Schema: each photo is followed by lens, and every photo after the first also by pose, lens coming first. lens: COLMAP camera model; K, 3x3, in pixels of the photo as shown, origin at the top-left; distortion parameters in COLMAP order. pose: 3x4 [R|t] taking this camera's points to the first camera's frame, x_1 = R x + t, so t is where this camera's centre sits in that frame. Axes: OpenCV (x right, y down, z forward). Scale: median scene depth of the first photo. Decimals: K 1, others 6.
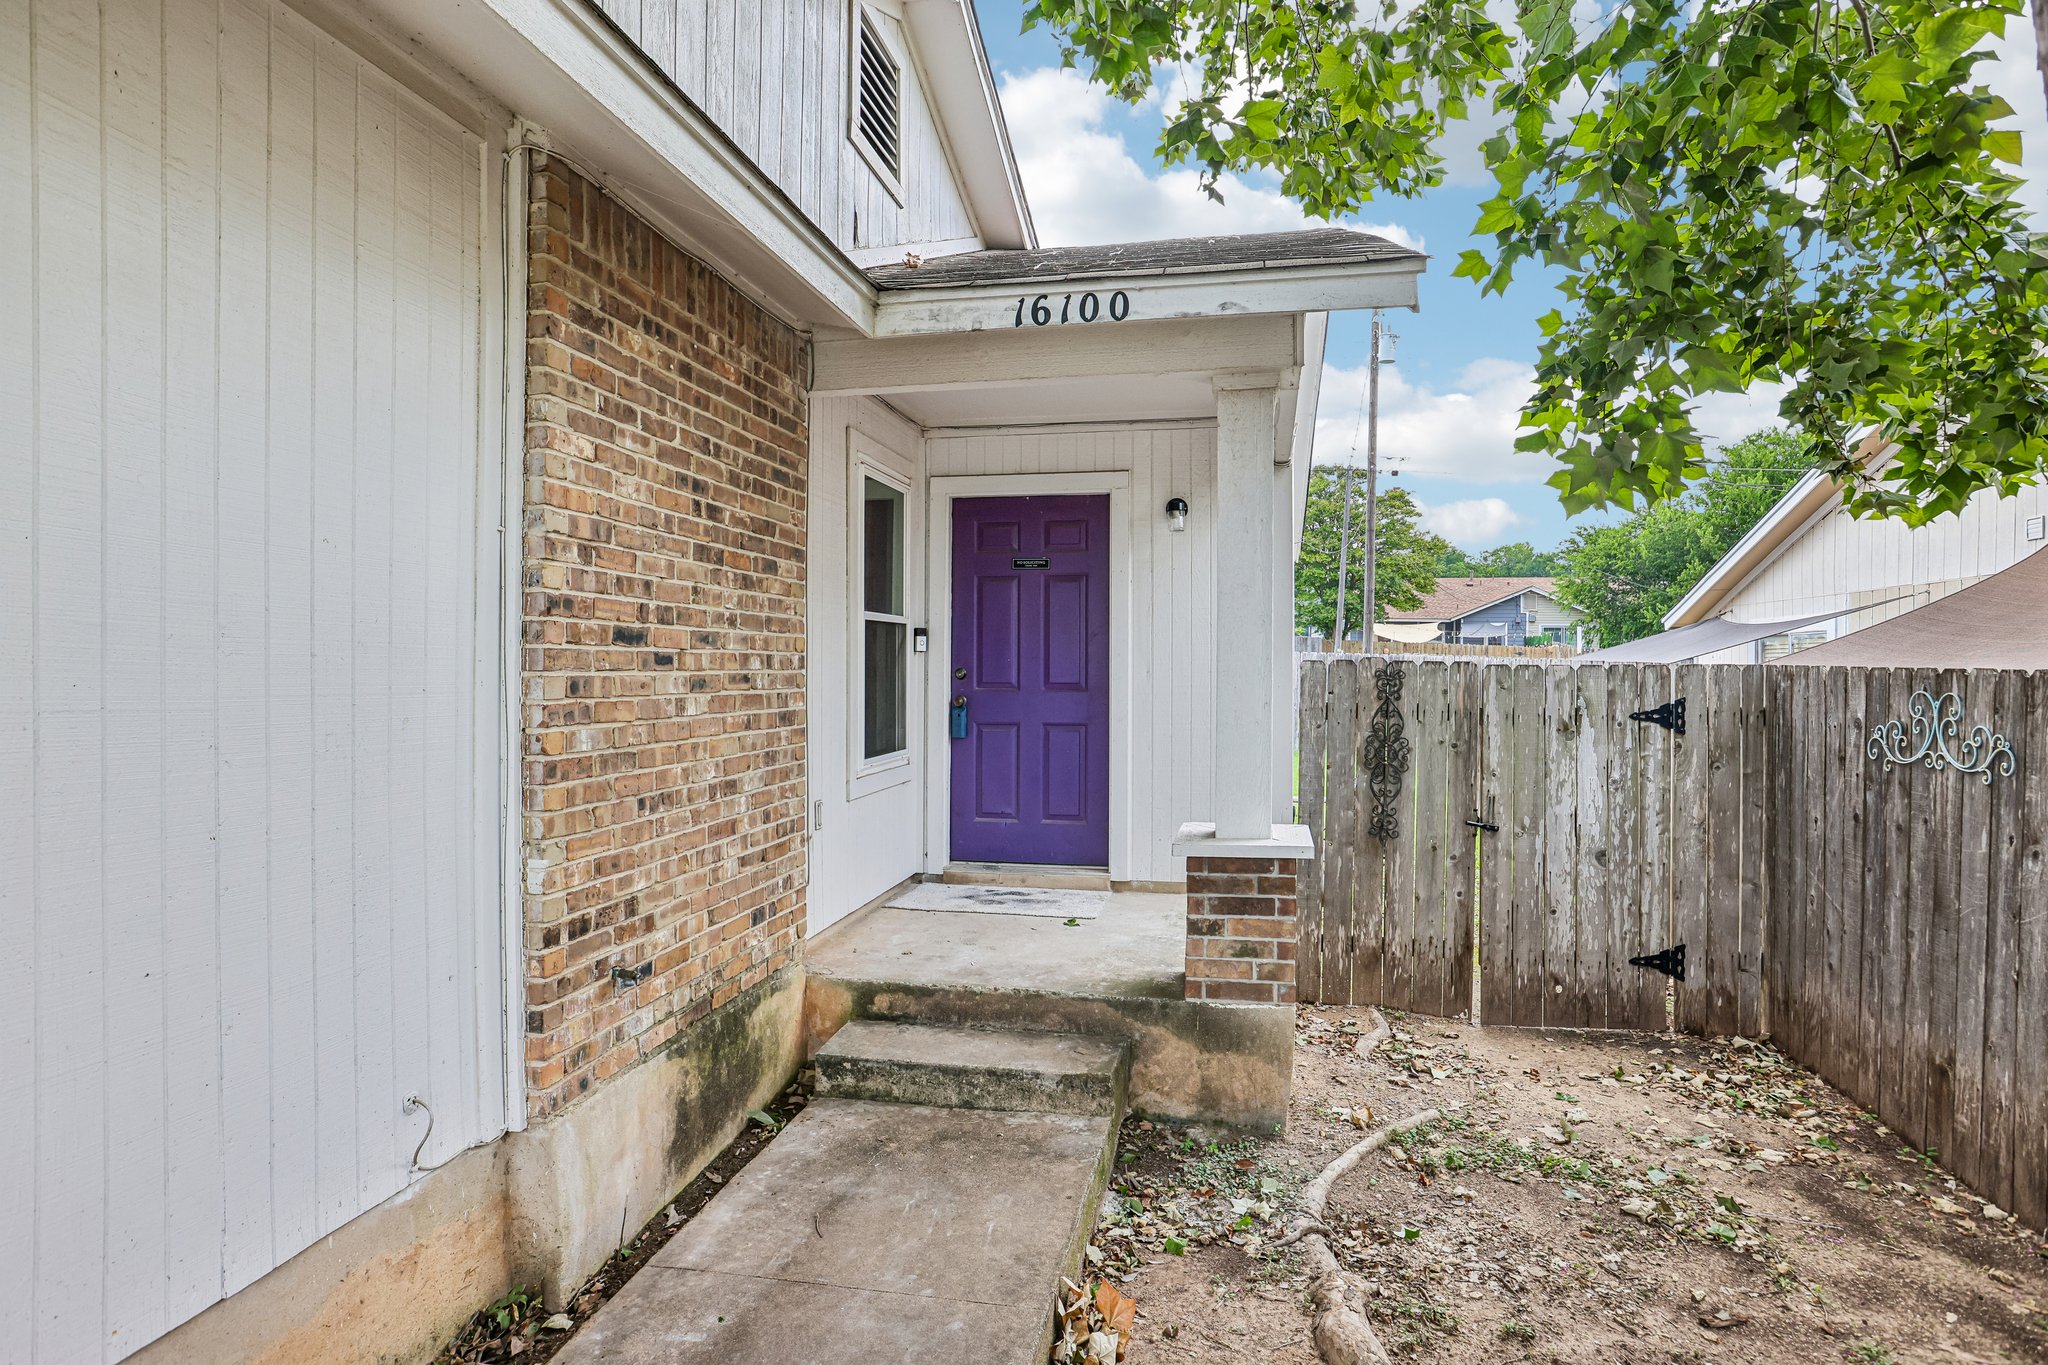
lens RADIAL K [[1195.1, 0, 1028.6], [0, 1195.1, 674.1], [0, 0, 1]] dist [-0.007625, -0.000171]
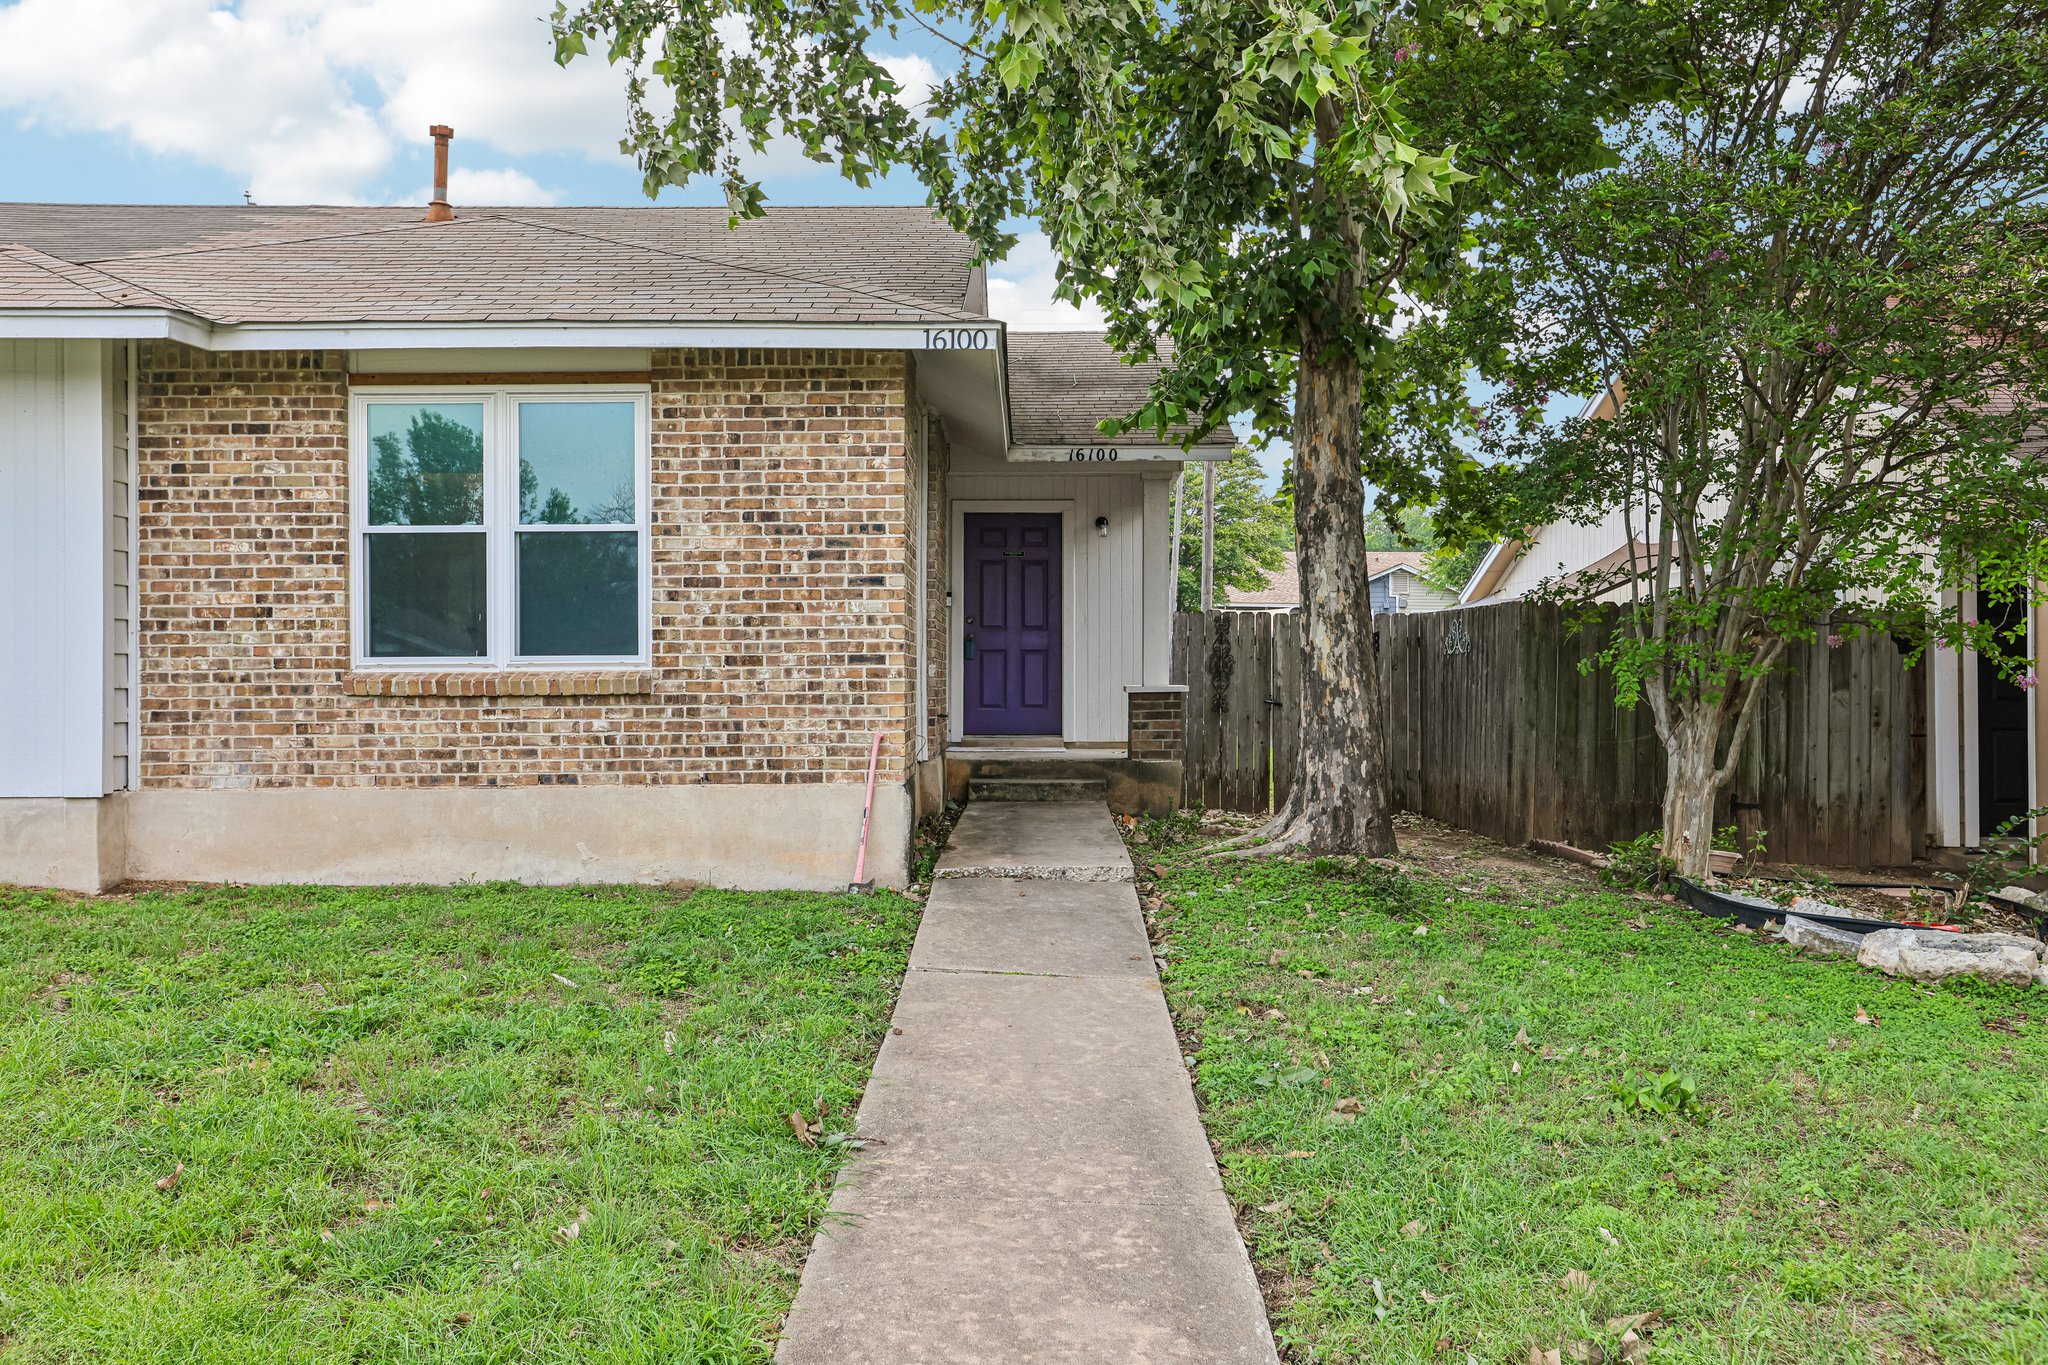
lens RADIAL K [[1705.2, 0, 1024.6], [0, 1705.2, 676.7], [0, 0, 1]] dist [-0.000564, 0.016521]
pose [[0.985239, -0.005216, 0.171104, -0.418788], [0.005917, 0.999976, -0.003587, 0.093301], [-0.171081, 0.004546, 0.985246, -1.435180]]
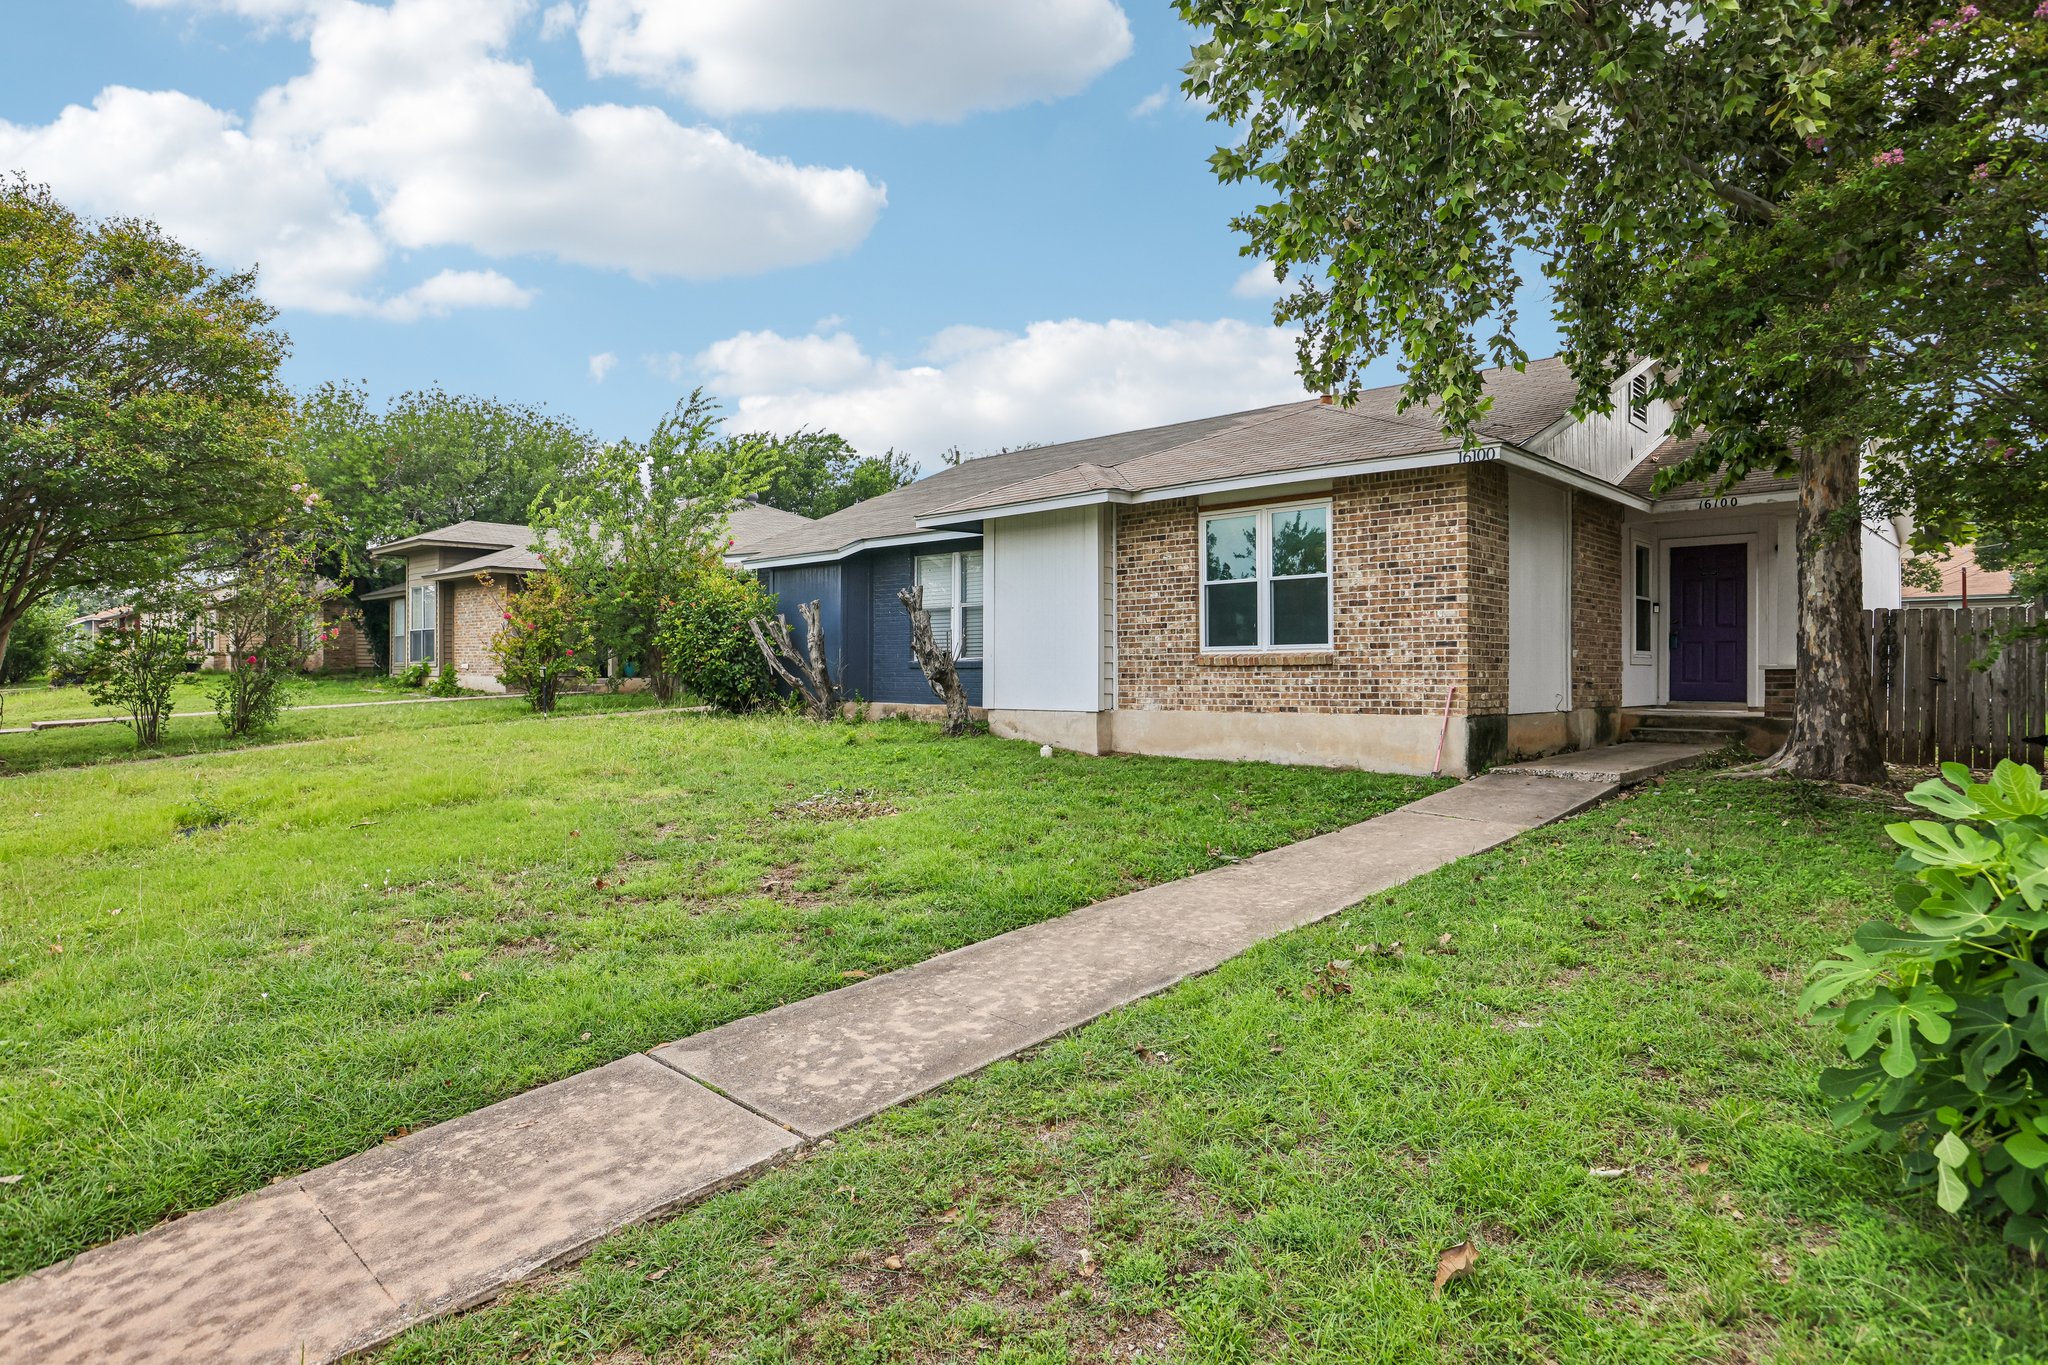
lens RADIAL K [[1112.4, 0, 1039.4], [0, 1112.4, 679.0], [0, 0, 1]] dist [-0.012798, 0.004603]
pose [[0.849764, -0.000282, -0.527163, 0.034269], [0.000731, 1.000000, 0.000643, 0.121627], [0.527163, -0.000932, 0.849764, -1.678408]]
